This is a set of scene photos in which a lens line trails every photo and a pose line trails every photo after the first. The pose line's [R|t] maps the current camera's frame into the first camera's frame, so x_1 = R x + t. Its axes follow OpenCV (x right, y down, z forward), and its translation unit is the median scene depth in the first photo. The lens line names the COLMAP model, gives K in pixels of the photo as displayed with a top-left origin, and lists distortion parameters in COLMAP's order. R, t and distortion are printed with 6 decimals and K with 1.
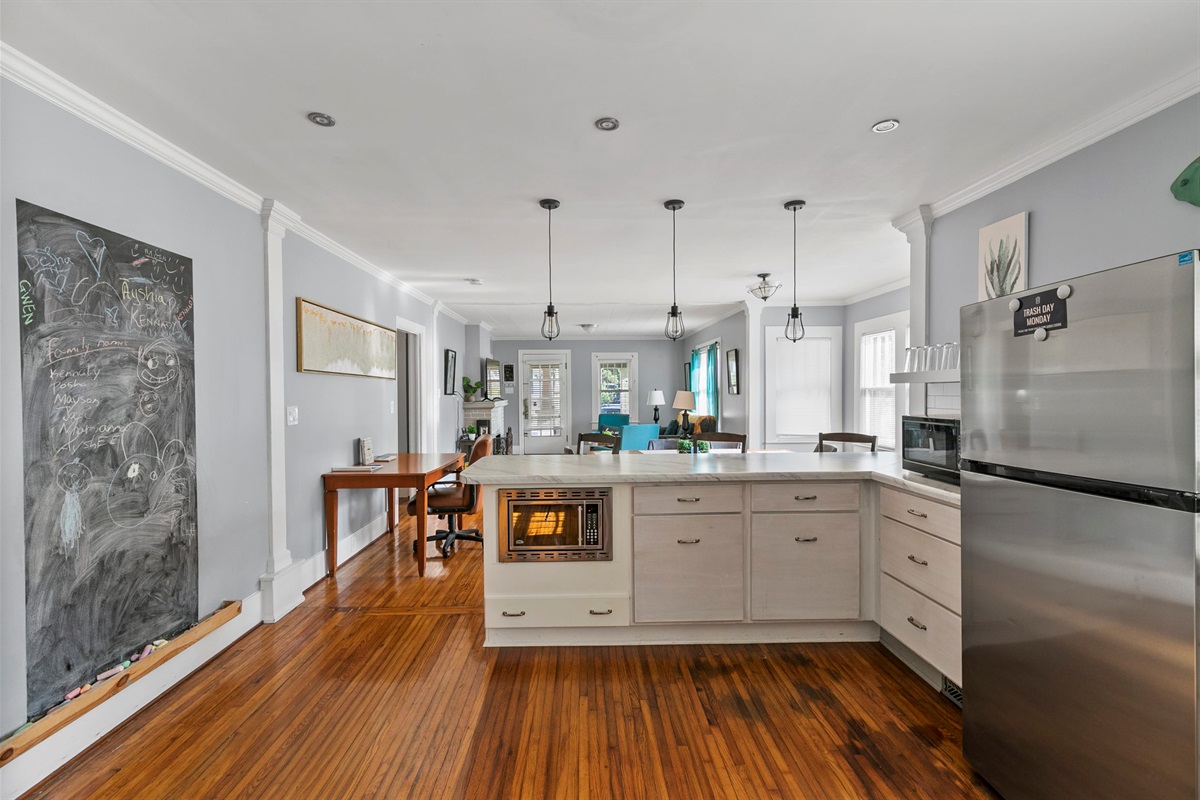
lens RADIAL K [[548.7, 0, 599.5], [0, 548.7, 397.5], [0, 0, 1]] dist [0.000705, 0.000054]
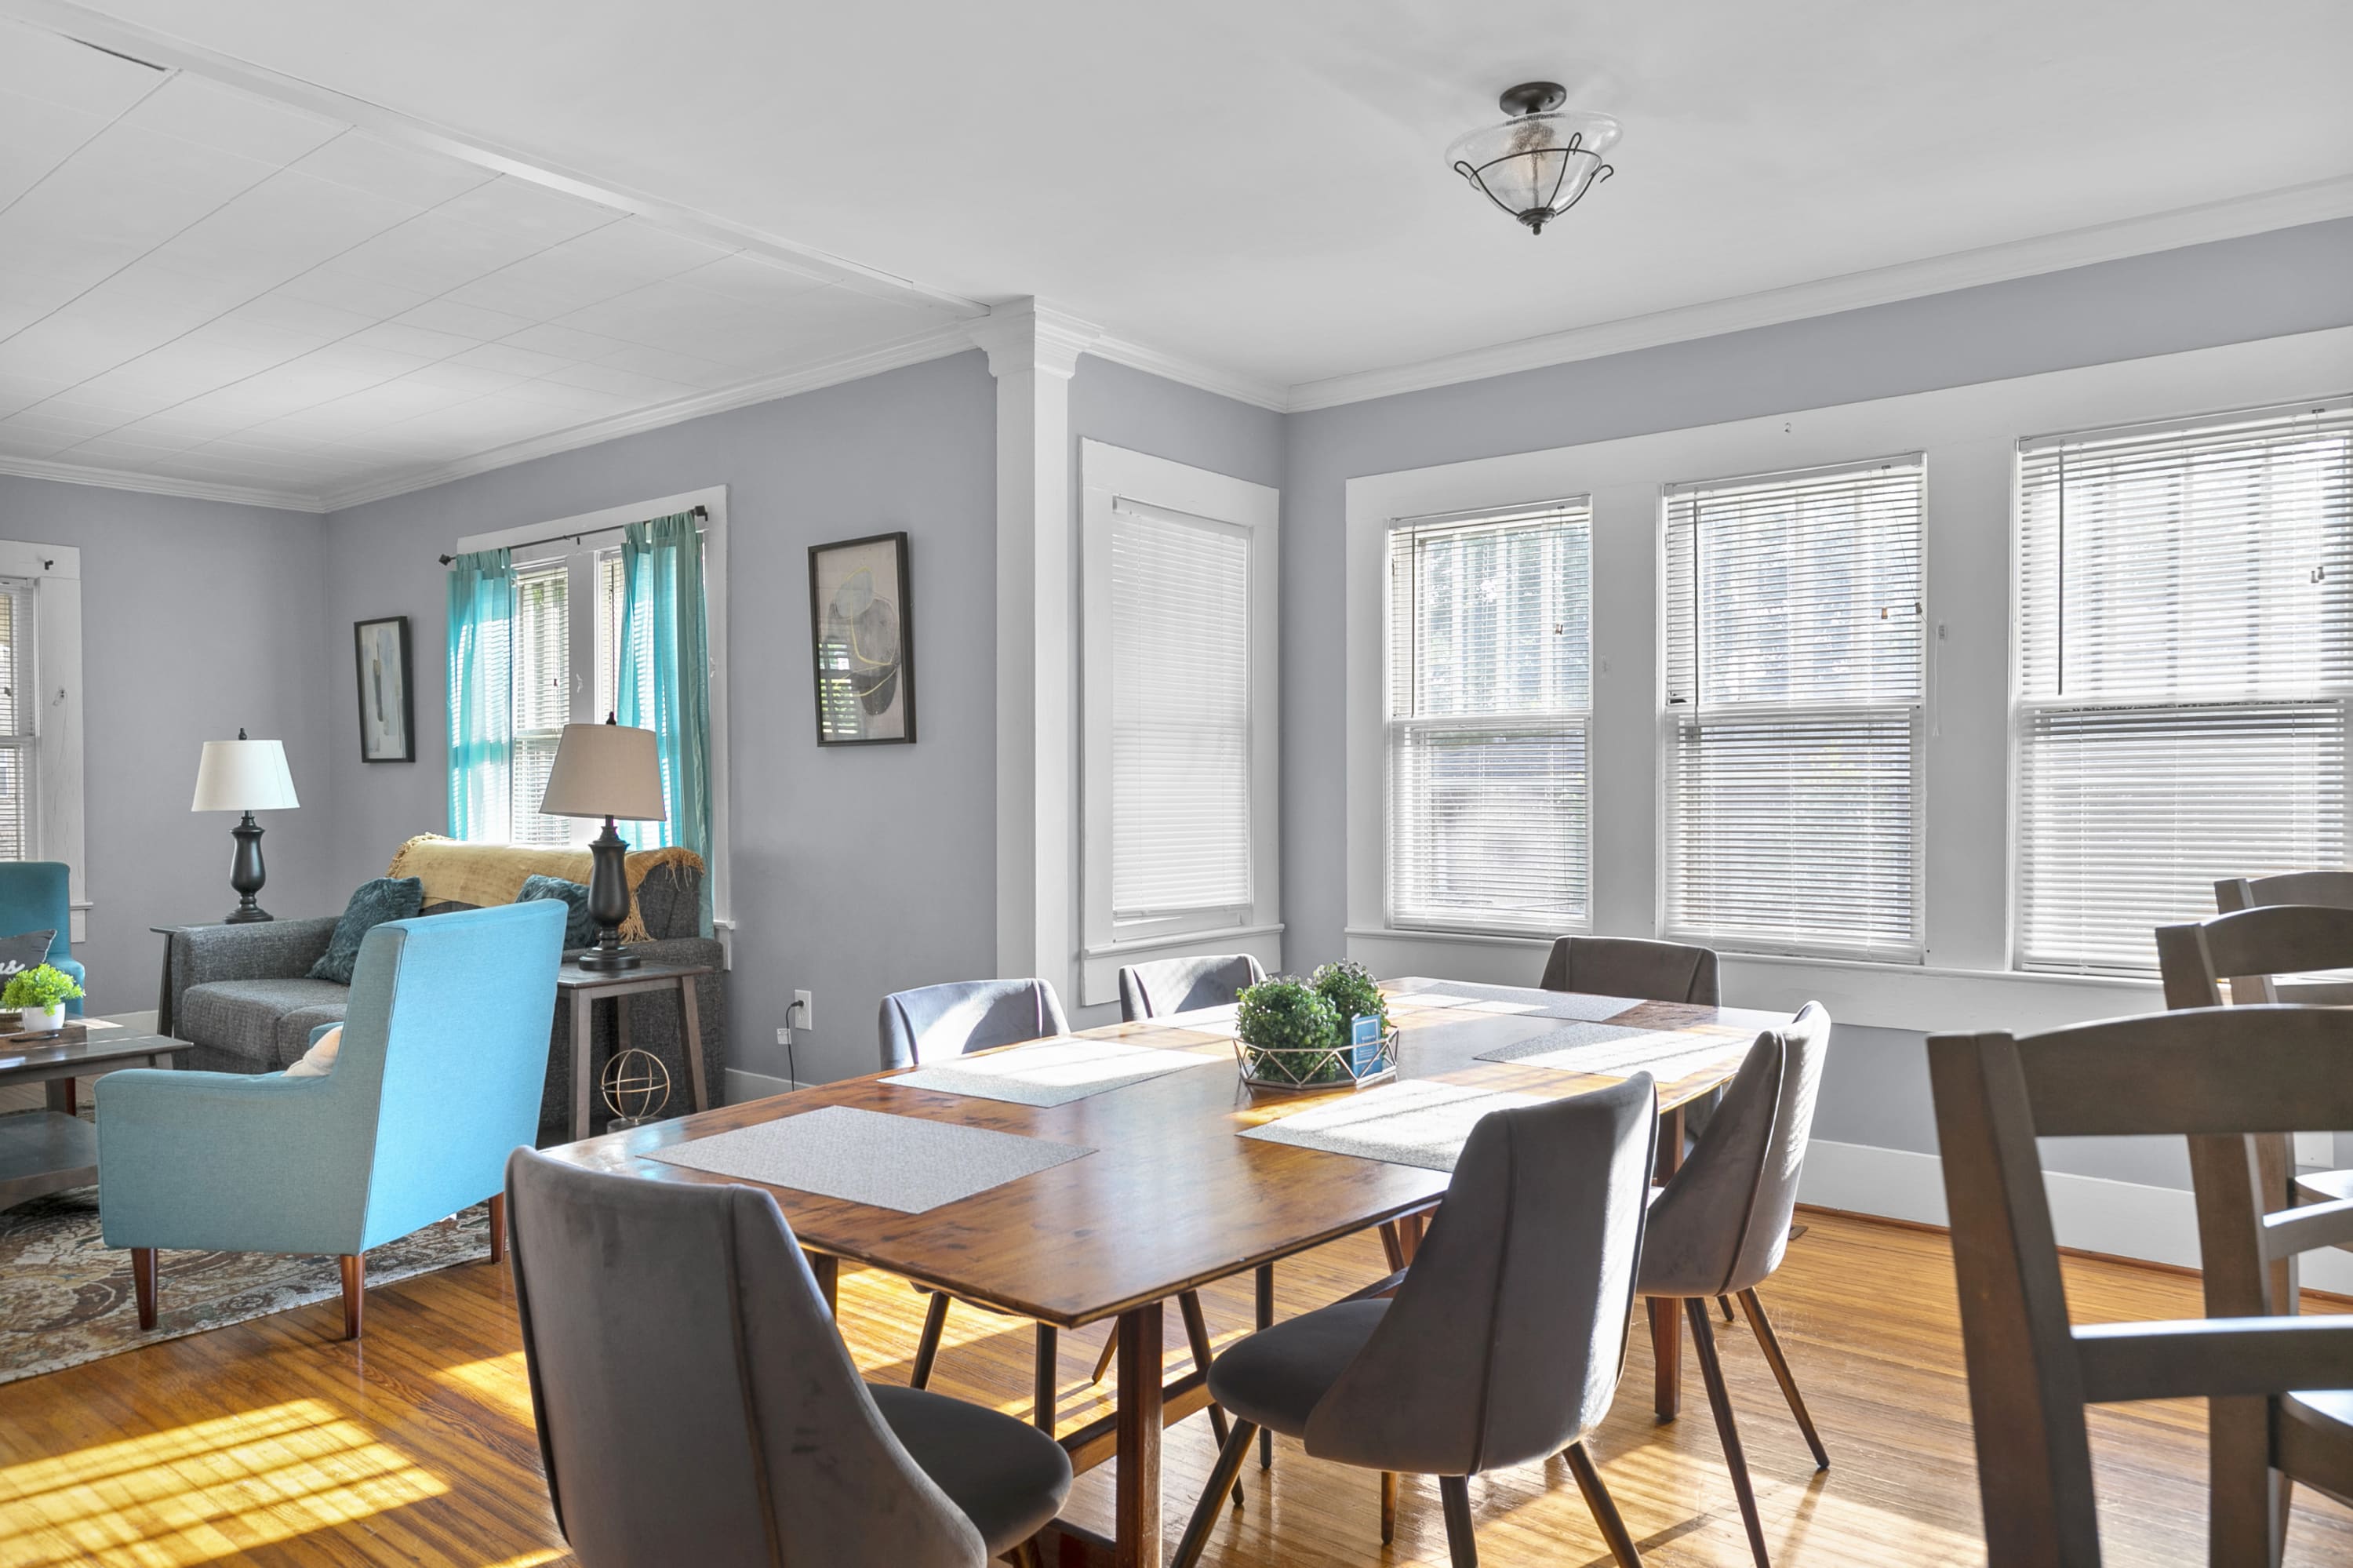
lens RADIAL K [[1439.0, 0, 1176.3], [0, 1439.0, 784.1], [0, 0, 1]] dist [0.005163, 0.000396]
pose [[0.634965, -0.009857, 0.772478, -0.191497], [0.014081, 0.999900, 0.001184, 0.017247], [-0.772413, 0.010126, 0.635040, 0.866805]]
